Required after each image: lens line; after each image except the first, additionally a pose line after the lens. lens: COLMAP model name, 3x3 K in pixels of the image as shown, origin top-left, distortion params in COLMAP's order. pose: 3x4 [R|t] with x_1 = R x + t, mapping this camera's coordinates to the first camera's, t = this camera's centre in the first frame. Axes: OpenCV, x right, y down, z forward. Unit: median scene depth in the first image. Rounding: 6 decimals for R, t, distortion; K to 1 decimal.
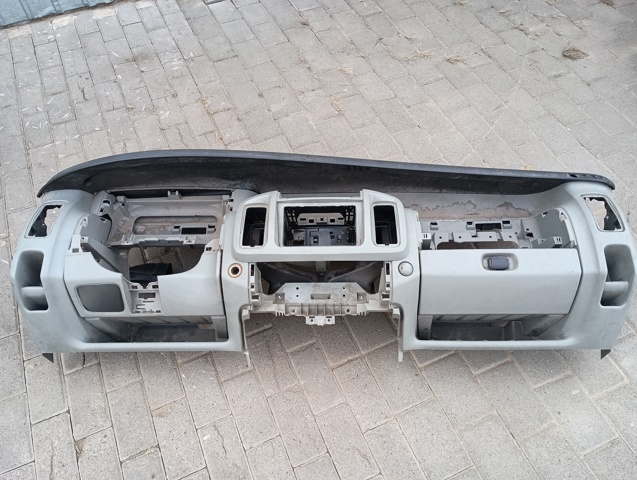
lens RADIAL K [[531.5, 0, 318.5], [0, 531.5, 240.0], [0, 0, 1]] dist [0.073265, -0.087875]
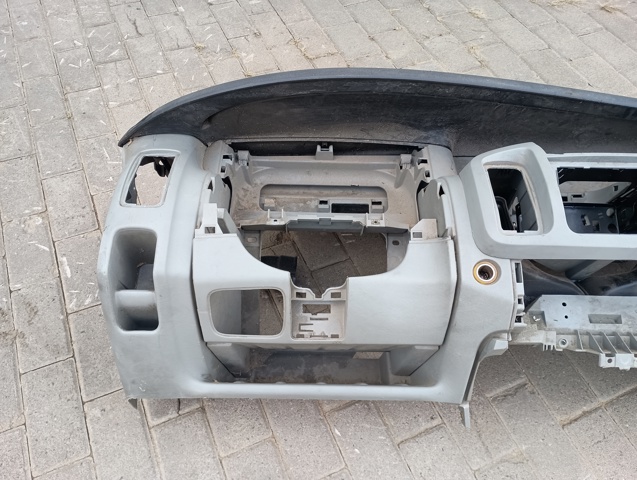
lens RADIAL K [[531.5, 0, 318.5], [0, 531.5, 240.0], [0, 0, 1]] dist [0.073265, -0.087875]
pose [[0.998508, 0.029343, 0.046048, -0.322149], [-0.029471, 0.999563, 0.002087, 0.022992], [-0.045967, -0.003441, 0.998937, 0.371048]]
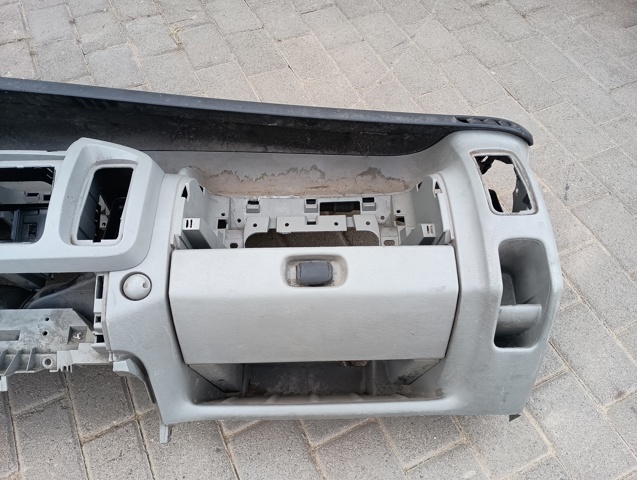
lens RADIAL K [[531.5, 0, 318.5], [0, 531.5, 240.0], [0, 0, 1]] dist [0.073265, -0.087875]
pose [[0.998801, -0.005416, 0.048657, 0.276220], [0.003817, 0.999451, 0.032902, -0.007418], [-0.048808, -0.032677, 0.998273, 0.401870]]
